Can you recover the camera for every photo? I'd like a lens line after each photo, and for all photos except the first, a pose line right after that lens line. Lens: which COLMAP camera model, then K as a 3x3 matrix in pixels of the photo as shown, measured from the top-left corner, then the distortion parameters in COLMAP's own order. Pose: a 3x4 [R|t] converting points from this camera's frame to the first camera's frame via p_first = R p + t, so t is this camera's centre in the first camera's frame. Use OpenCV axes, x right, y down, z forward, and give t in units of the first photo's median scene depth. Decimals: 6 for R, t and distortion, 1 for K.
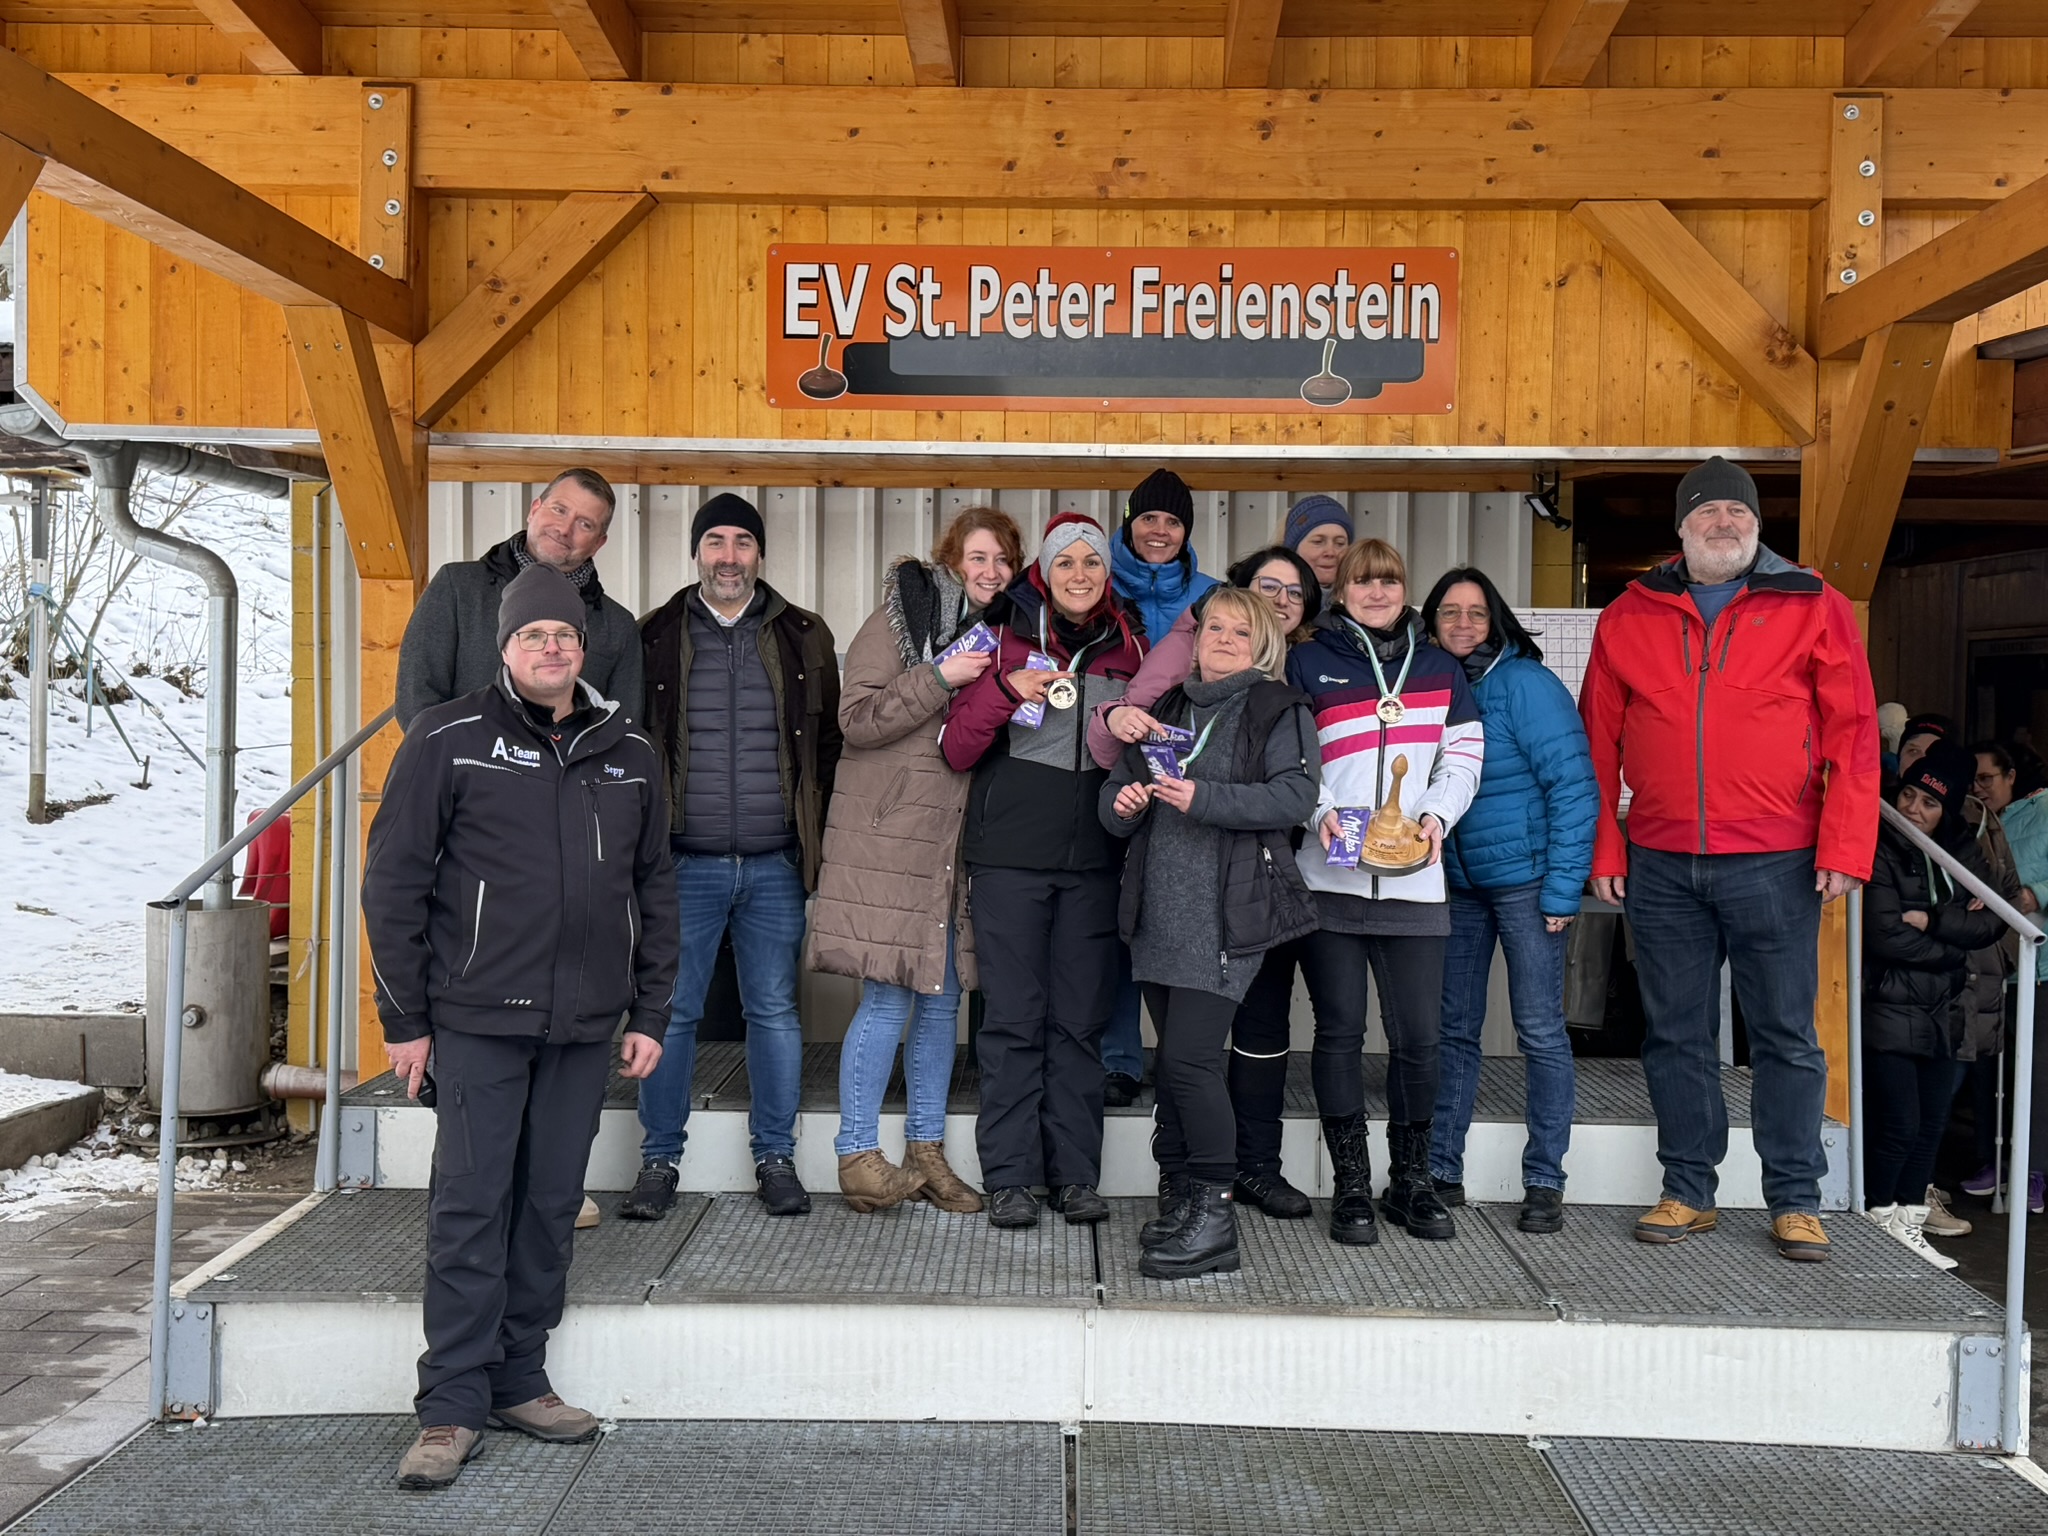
lens RADIAL K [[2489.4, 0, 1025.1], [0, 2489.4, 777.3], [0, 0, 1]] dist [0.214039, -0.480157]
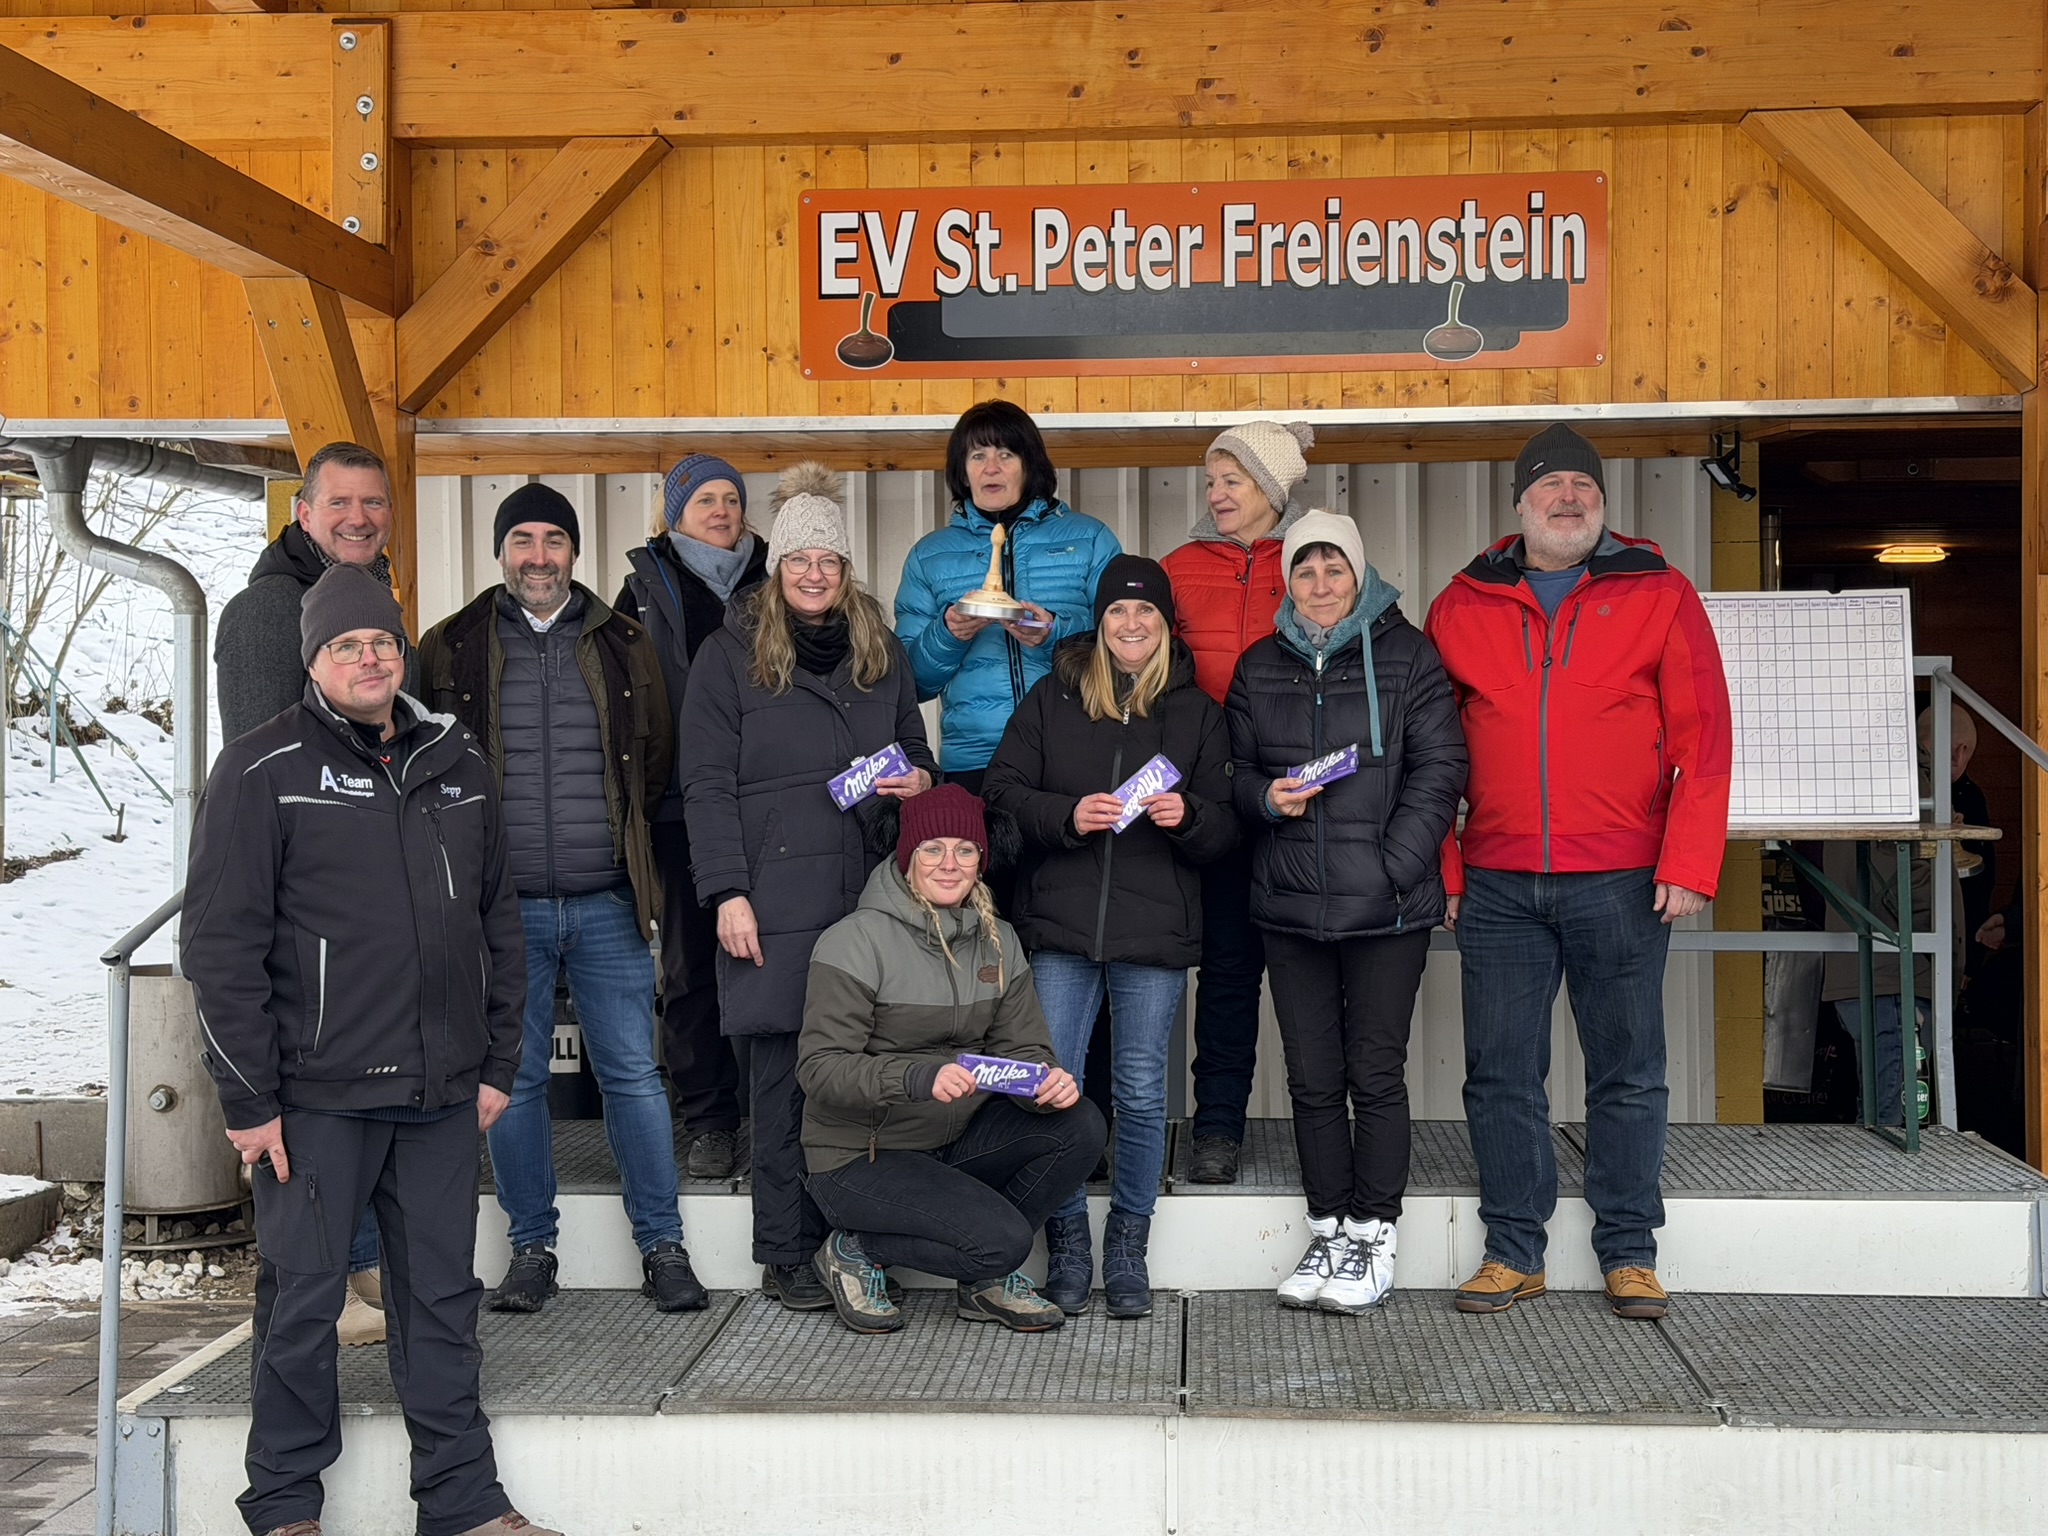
lens RADIAL K [[2964.3, 0, 1028.8], [0, 2964.3, 777.7], [0, 0, 1]] dist [0.197485, -0.387517]
pose [[0.998704, -0.019262, -0.047119, 0.021016], [0.018654, 0.999737, -0.013304, 0.004402], [0.047363, 0.012408, 0.998801, -0.017801]]
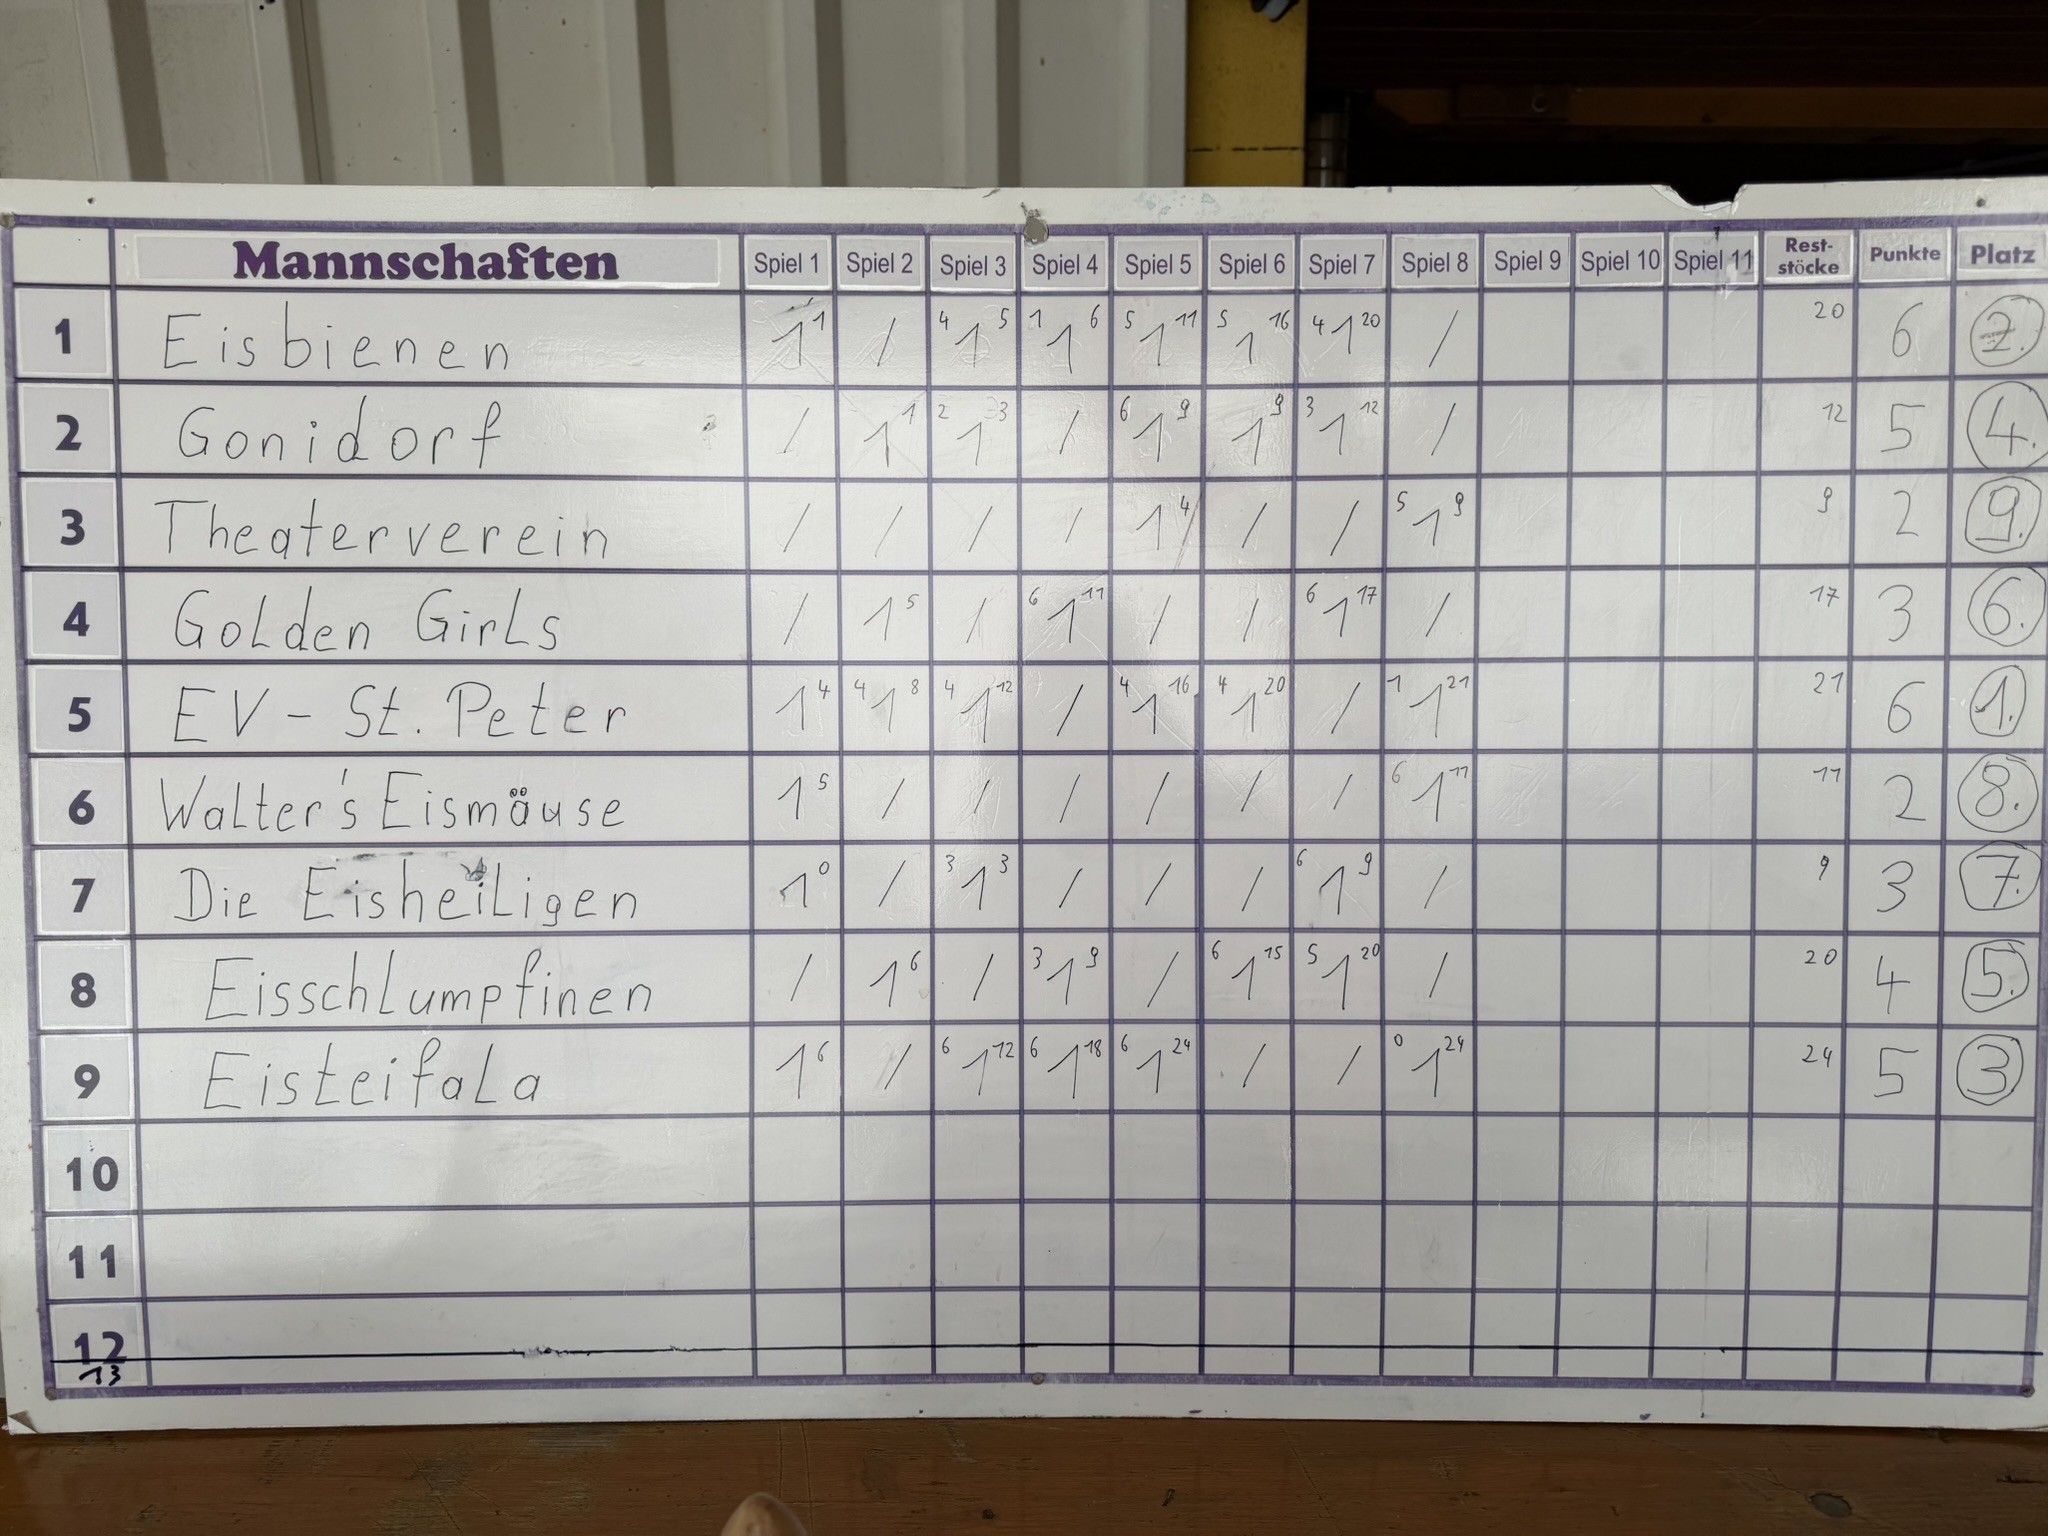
lens RADIAL K [[1434.3, 0, 1017.0], [0, 1434.3, 771.0], [0, 0, 1]] dist [0.042937, -0.048181]
pose [[0.999624, -0.021839, 0.016596, 0.197298], [0.018270, 0.981420, 0.190998, -0.048491], [-0.020459, -0.190623, 0.981450, 0.895355]]
